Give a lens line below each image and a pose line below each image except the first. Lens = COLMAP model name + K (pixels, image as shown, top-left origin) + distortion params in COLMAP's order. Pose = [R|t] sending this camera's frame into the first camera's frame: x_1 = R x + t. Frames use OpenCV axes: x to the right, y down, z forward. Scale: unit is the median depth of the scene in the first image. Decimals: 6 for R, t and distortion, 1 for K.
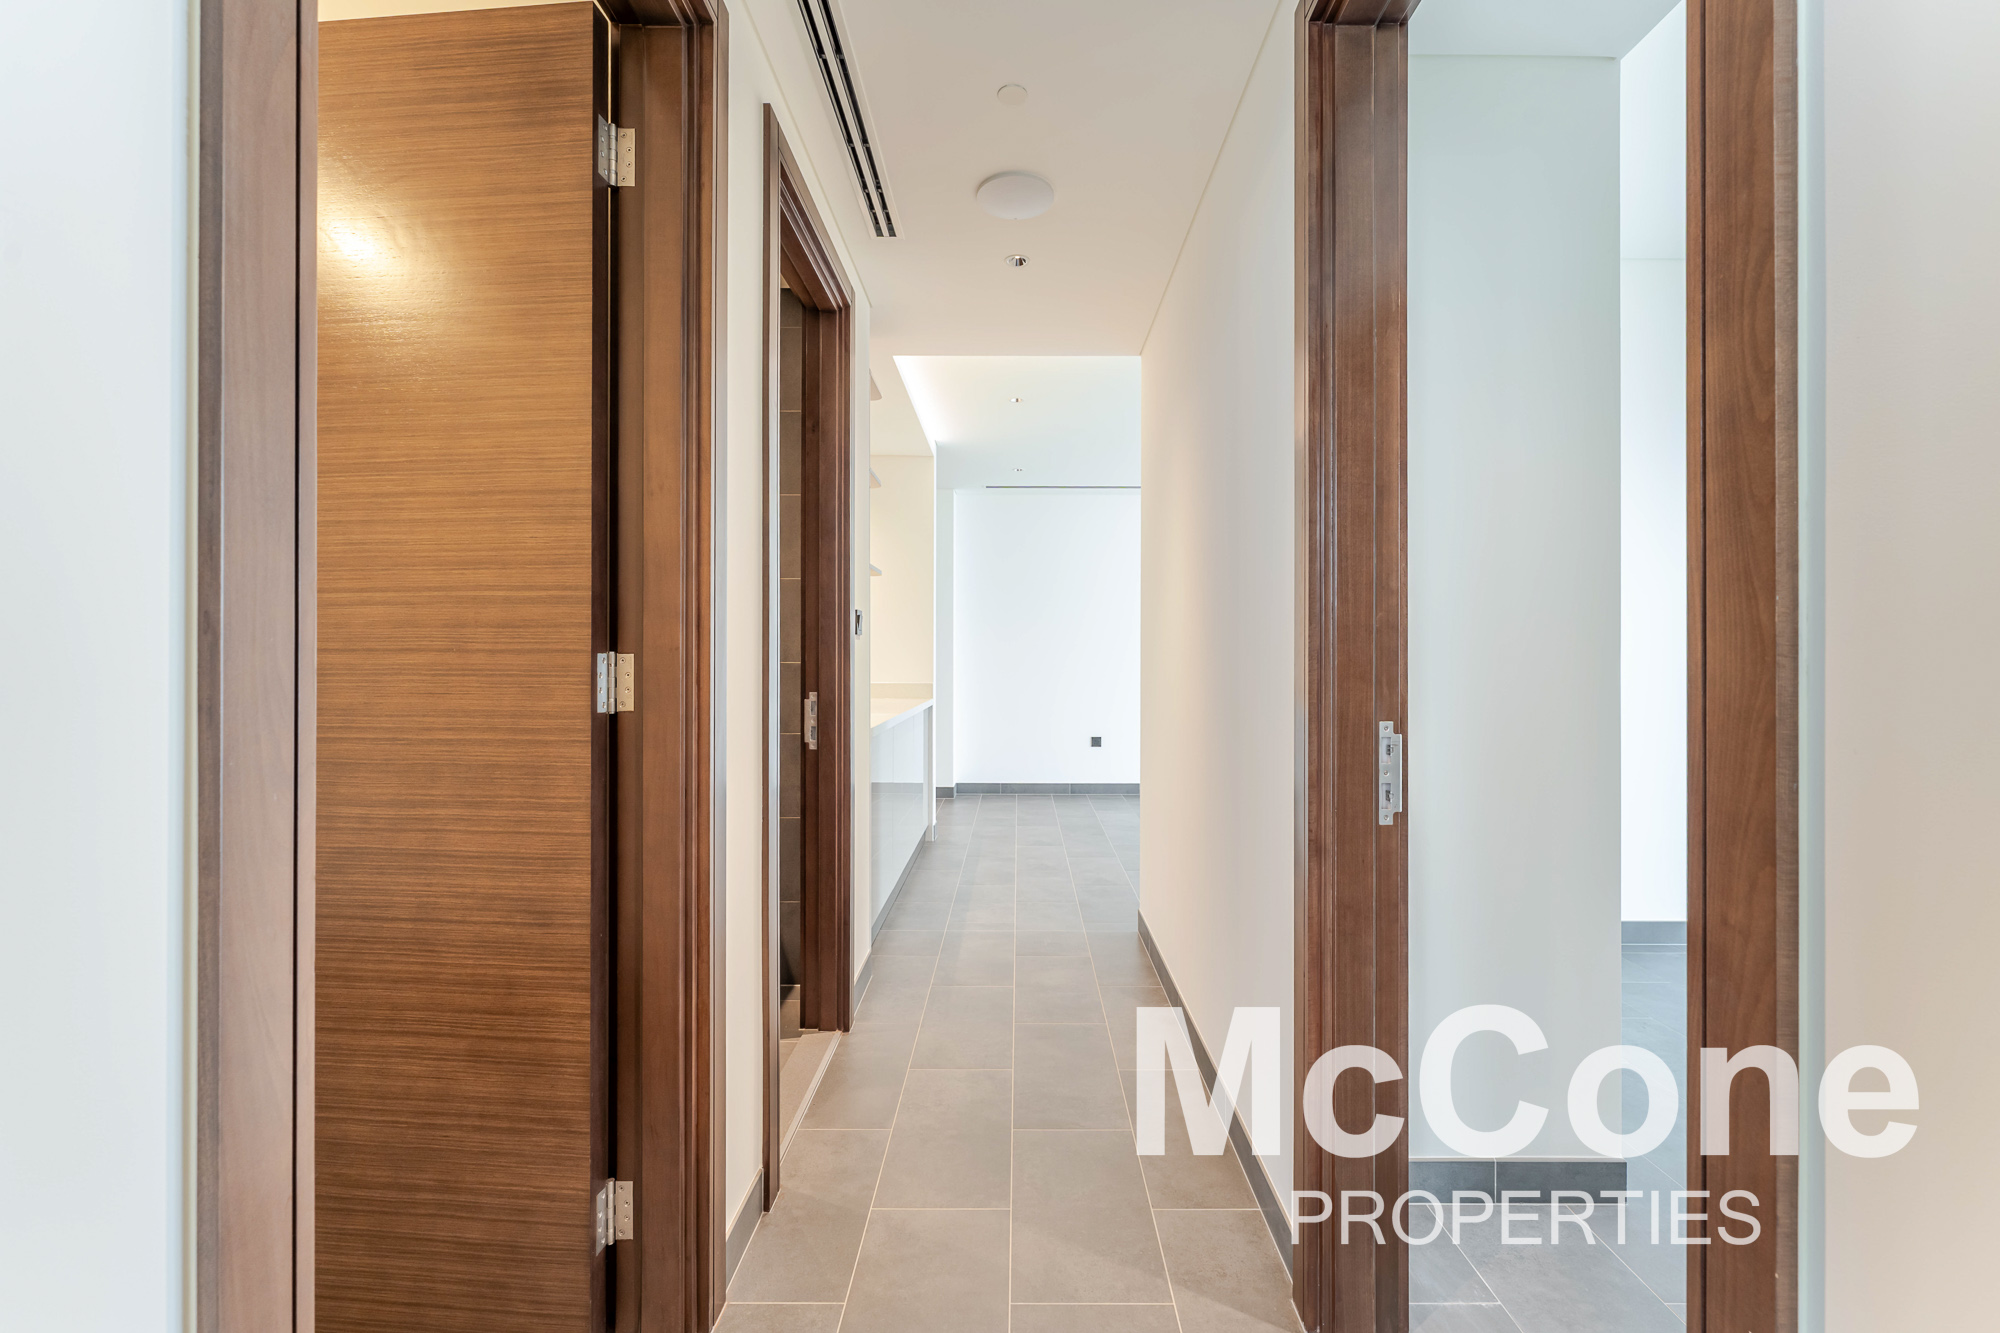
lens RADIAL K [[810.9, 0, 988.9], [0, 810.9, 647.5], [0, 0, 1]] dist [-0.001314, -0.000066]
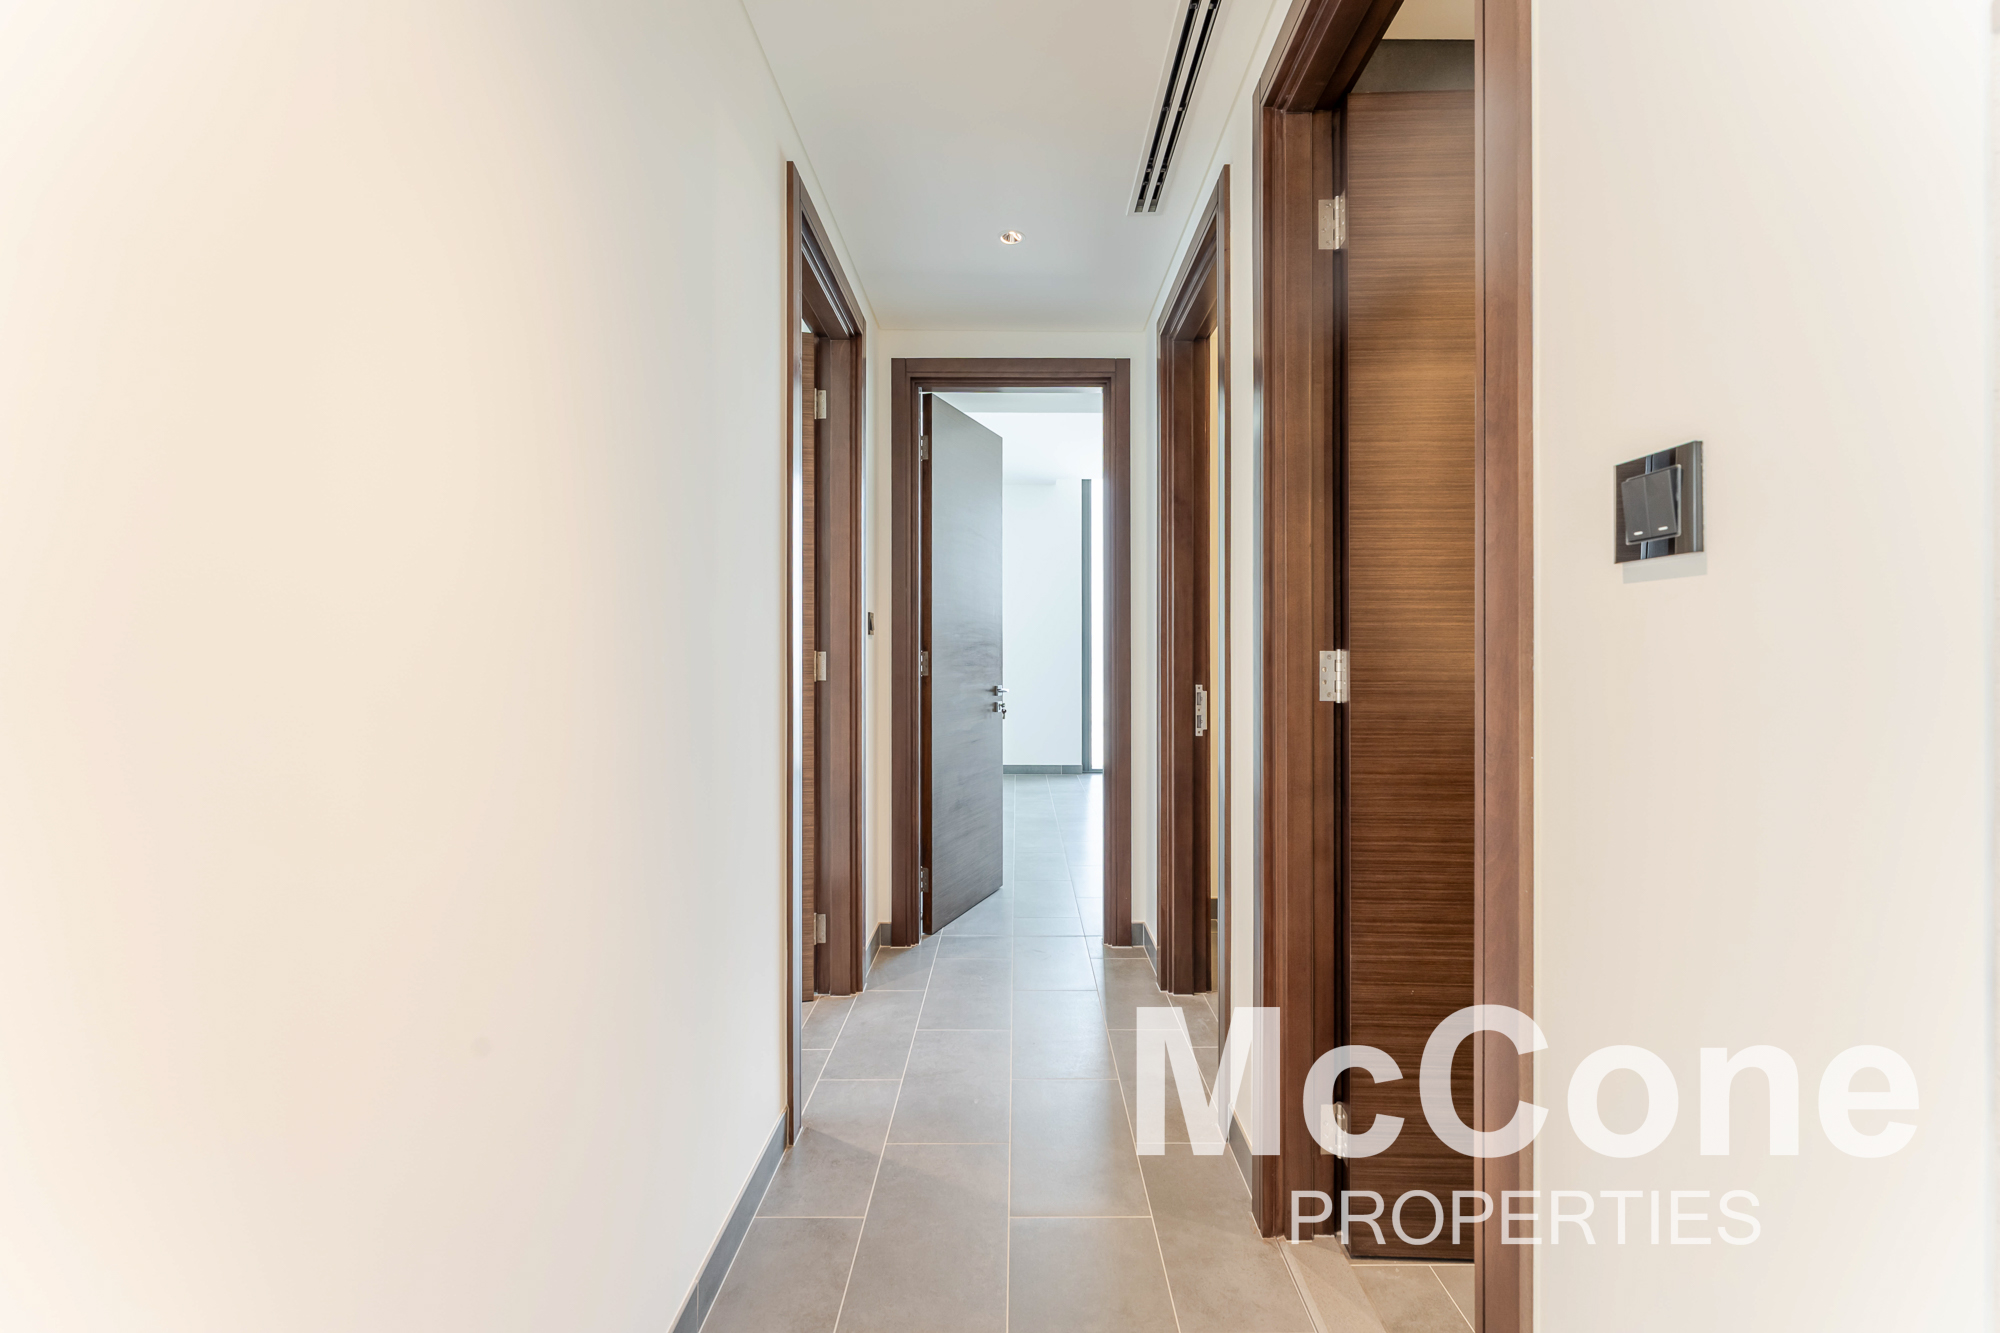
lens RADIAL K [[810.9, 0, 988.9], [0, 810.9, 647.5], [0, 0, 1]] dist [-0.001314, -0.000066]
pose [[0.999974, -0.000564, 0.007120, -0.006588], [0.000523, 0.999983, 0.005854, -0.001936], [-0.007123, -0.005850, 0.999958, -0.133809]]
